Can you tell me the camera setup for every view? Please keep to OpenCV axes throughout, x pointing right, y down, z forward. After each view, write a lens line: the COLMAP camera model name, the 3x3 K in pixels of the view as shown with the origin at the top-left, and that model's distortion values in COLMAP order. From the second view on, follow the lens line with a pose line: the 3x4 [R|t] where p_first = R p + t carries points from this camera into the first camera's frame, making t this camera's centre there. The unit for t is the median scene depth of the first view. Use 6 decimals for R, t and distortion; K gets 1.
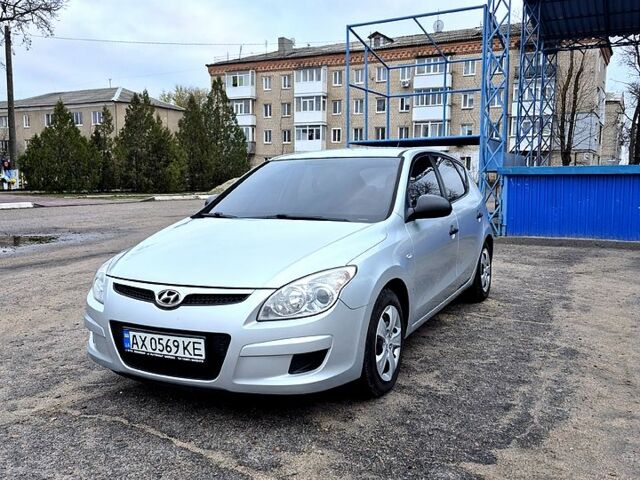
lens RADIAL K [[602.6, 0, 316.2], [0, 602.6, 240.9], [0, 0, 1]] dist [0.129046, -0.213894]
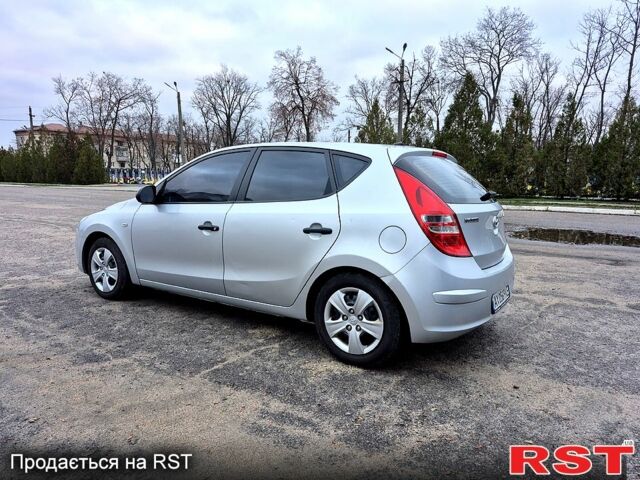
lens RADIAL K [[453.7, 0, 314.3], [0, 453.7, 233.8], [0, 0, 1]] dist [0.078011, -0.087235]
pose [[-0.132371, 0.124233, -0.983384, 0.157114], [-0.128307, 0.981619, 0.141281, -0.022342], [0.982861, 0.144877, -0.113998, 0.209458]]
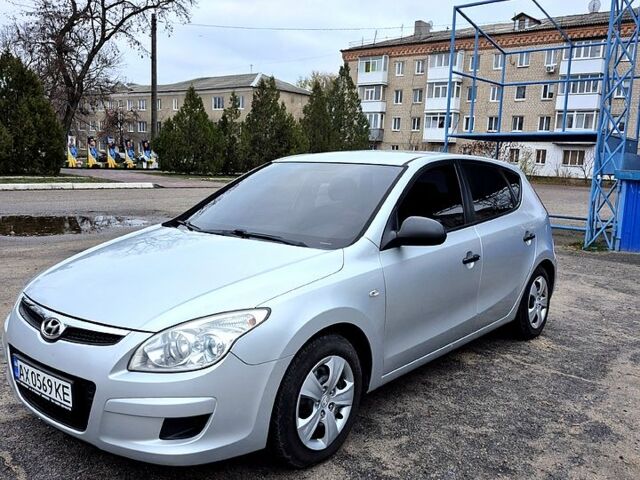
lens RADIAL K [[602.6, 0, 316.2], [0, 602.6, 240.9], [0, 0, 1]] dist [0.129046, -0.213894]
pose [[0.973956, 0.067224, -0.216544, 0.033184], [-0.062266, 0.997619, 0.029643, -0.008609], [0.218022, -0.015388, 0.975823, 0.025945]]
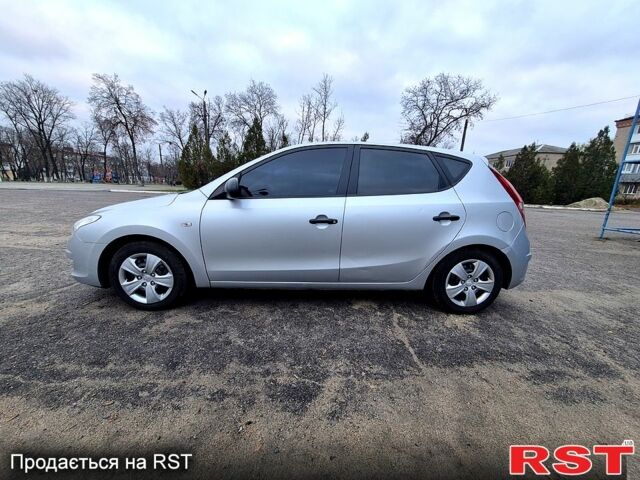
lens RADIAL K [[256.5, 0, 309.7], [0, 256.5, 238.8], [0, 0, 1]] dist [-0.000268, -0.000345]
pose [[0.479600, 0.203477, -0.853570, 0.098614], [-0.139205, 0.978067, 0.154939, -0.008397], [0.866375, 0.044512, 0.497406, 0.127627]]
